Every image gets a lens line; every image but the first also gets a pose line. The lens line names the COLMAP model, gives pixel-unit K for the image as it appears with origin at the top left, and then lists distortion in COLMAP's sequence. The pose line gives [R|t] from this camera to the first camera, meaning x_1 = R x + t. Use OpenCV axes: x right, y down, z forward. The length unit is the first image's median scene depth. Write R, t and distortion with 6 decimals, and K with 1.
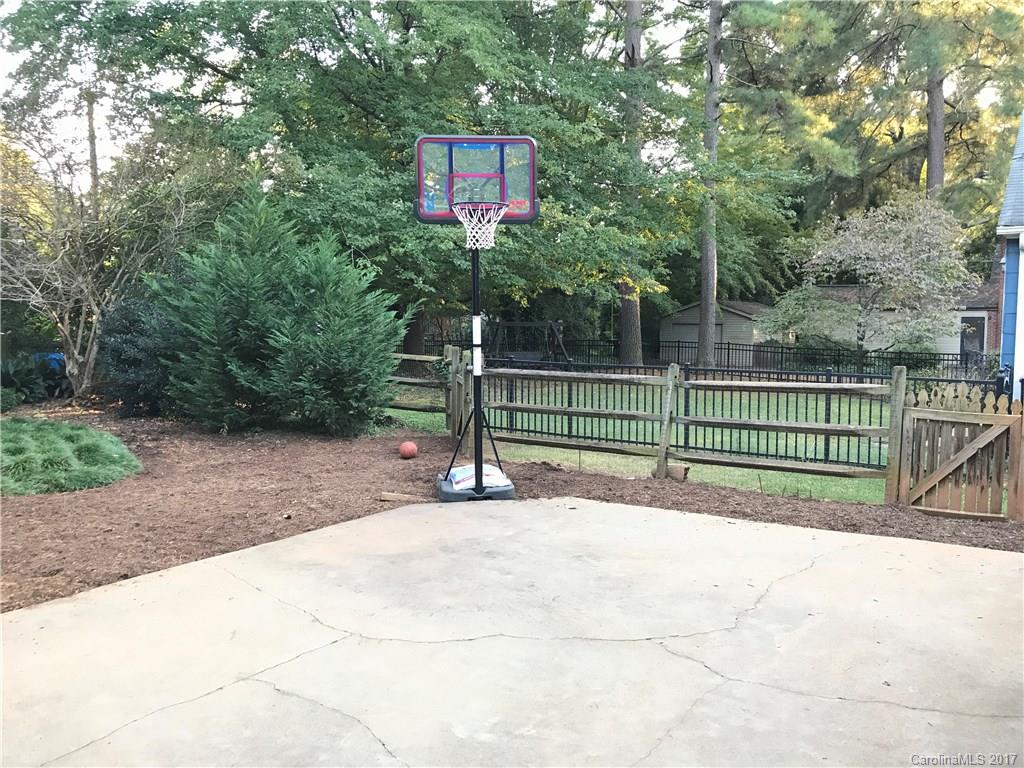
lens RADIAL K [[830.8, 0, 512.4], [0, 830.8, 385.3], [0, 0, 1]] dist [-0.019208, -0.005778]
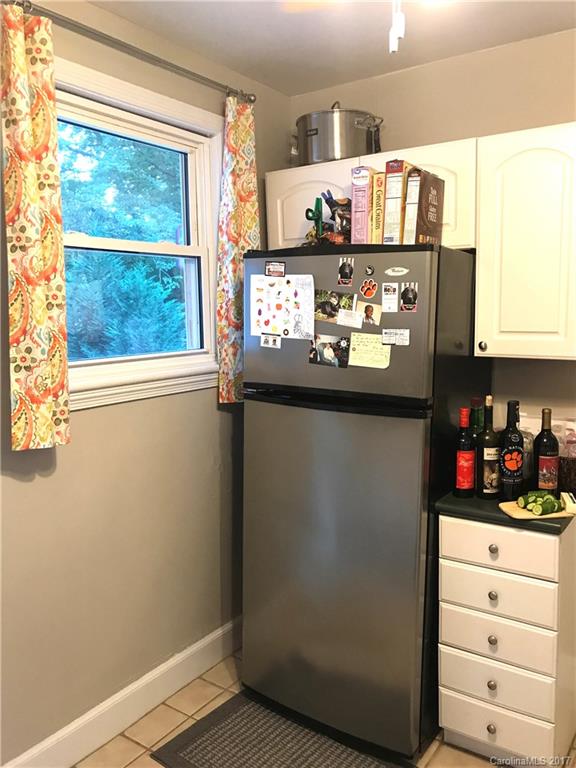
lens RADIAL K [[623.1, 0, 287.4], [0, 623.1, 384.1], [0, 0, 1]] dist [-0.019208, -0.005778]
pose [[0.999740, -0.011060, -0.019937, 0.083005], [0.011923, 0.998973, 0.043708, -0.001484], [0.019433, -0.043935, 0.998845, -0.209729]]
